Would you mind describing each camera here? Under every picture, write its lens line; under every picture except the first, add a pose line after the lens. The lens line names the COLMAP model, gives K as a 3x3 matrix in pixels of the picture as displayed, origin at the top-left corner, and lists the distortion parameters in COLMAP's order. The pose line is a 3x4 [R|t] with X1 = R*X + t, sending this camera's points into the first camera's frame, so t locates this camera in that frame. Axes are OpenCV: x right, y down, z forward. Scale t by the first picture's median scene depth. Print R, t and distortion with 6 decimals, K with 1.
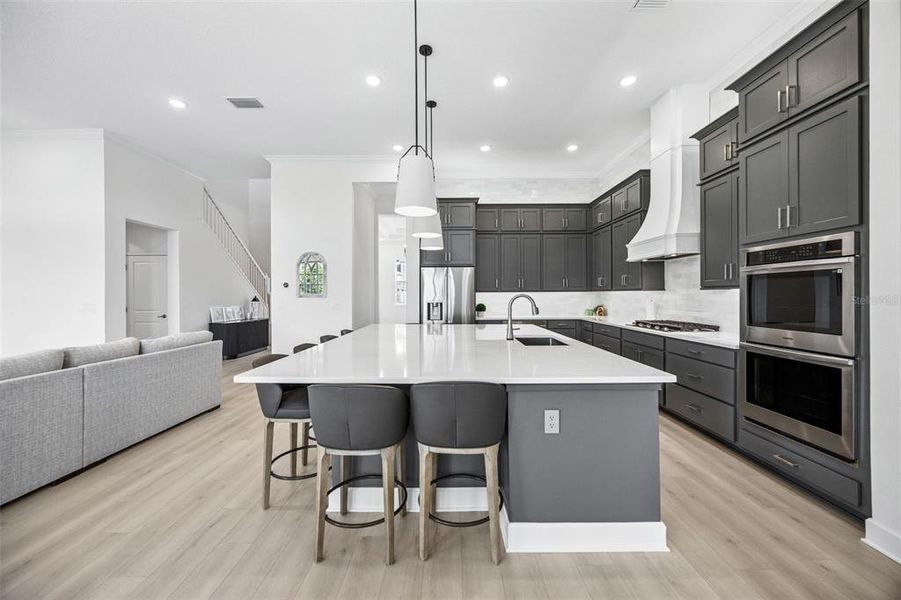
lens RADIAL K [[344.5, 0, 450.4], [0, 344.5, 297.6], [0, 0, 1]] dist [-0.002649, -0.000104]
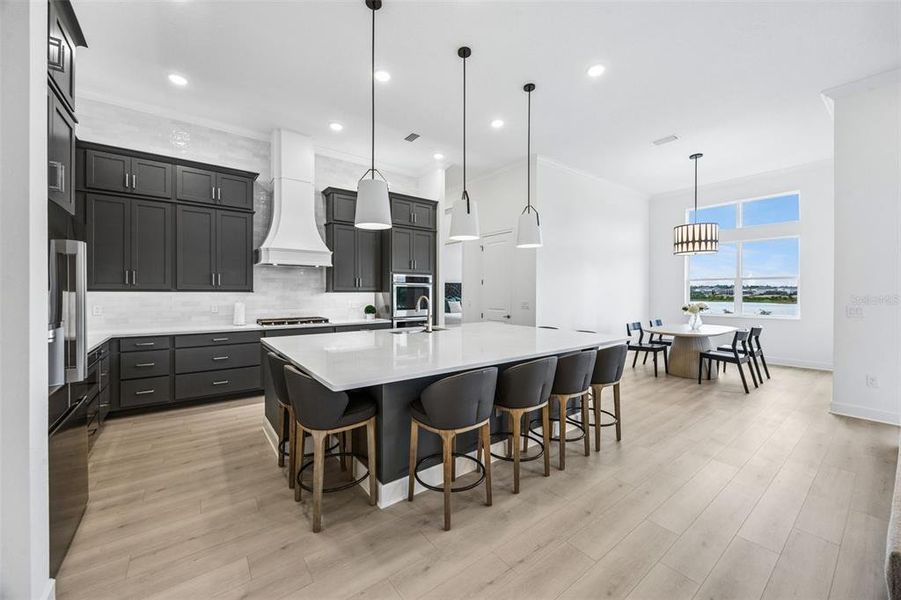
lens RADIAL K [[344.1, 0, 449.1], [0, 344.1, 292.8], [0, 0, 1]] dist [-0.001510, -0.000180]
pose [[-0.609569, 0.003456, 0.792725, -1.044998], [0.006232, 0.999980, 0.000433, -0.025127], [-0.792708, 0.005204, -0.609579, 2.048094]]
